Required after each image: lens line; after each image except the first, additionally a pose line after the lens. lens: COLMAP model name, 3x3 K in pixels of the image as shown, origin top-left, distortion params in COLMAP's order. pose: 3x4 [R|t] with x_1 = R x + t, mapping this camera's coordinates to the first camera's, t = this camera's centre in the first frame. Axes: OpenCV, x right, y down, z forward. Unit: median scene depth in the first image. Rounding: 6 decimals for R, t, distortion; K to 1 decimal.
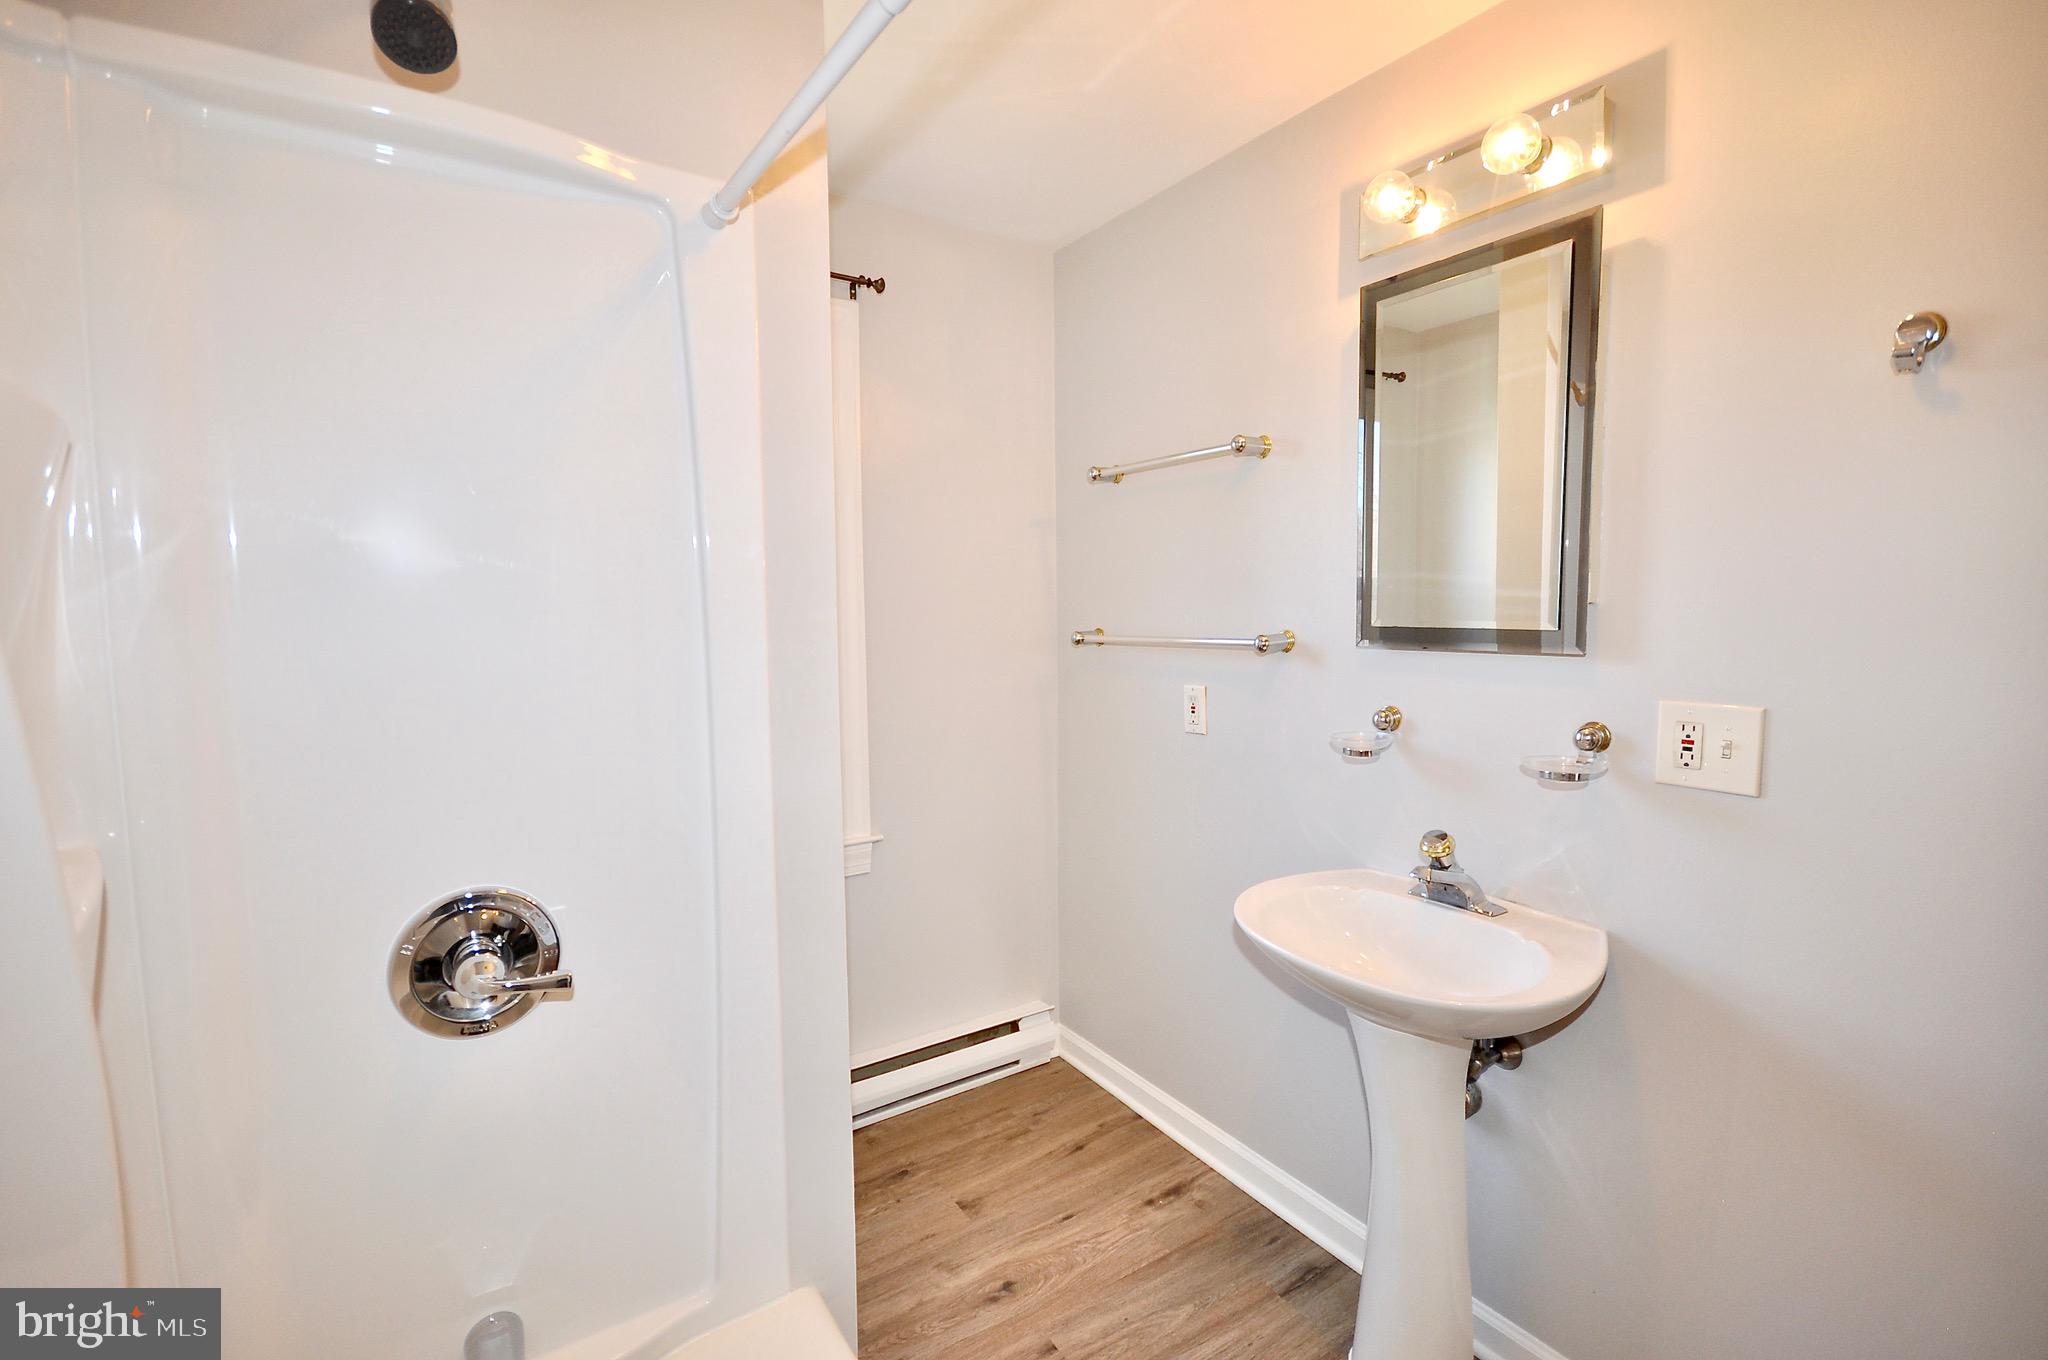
lens RADIAL K [[894.2, 0, 1017.5], [0, 894.2, 678.4], [0, 0, 1]] dist [0.001080, -0.000547]
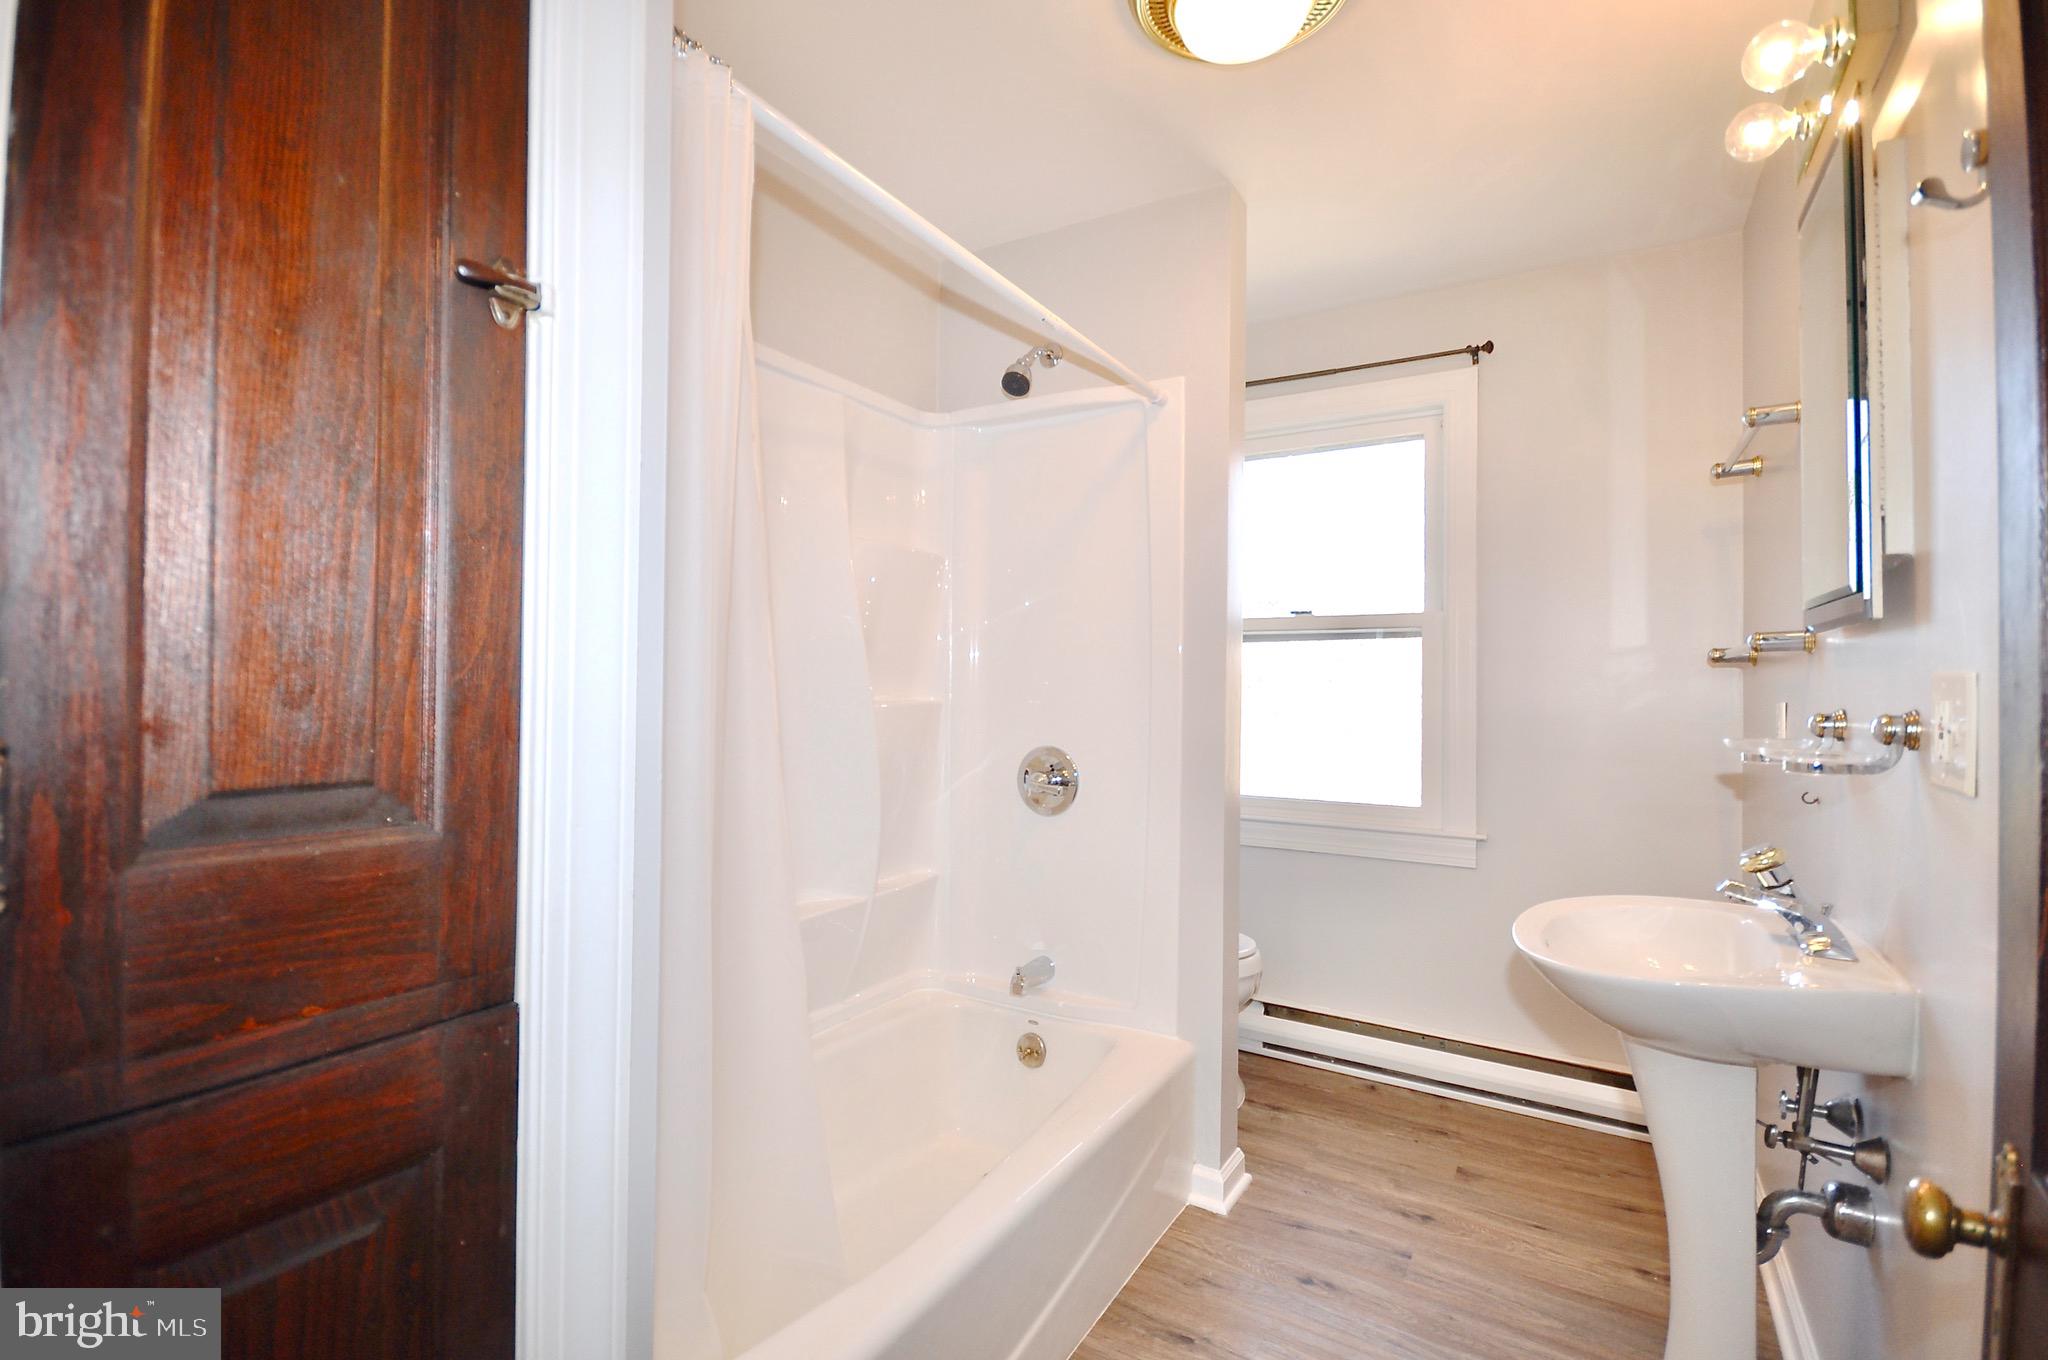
lens RADIAL K [[903.6, 0, 1017.5], [0, 903.6, 676.1], [0, 0, 1]] dist [-0.000831, -0.000568]
pose [[0.434678, 0.011690, -0.900510, 0.690437], [-0.090834, 0.995386, -0.030924, 0.078881], [0.895993, 0.095239, 0.433734, -0.007855]]
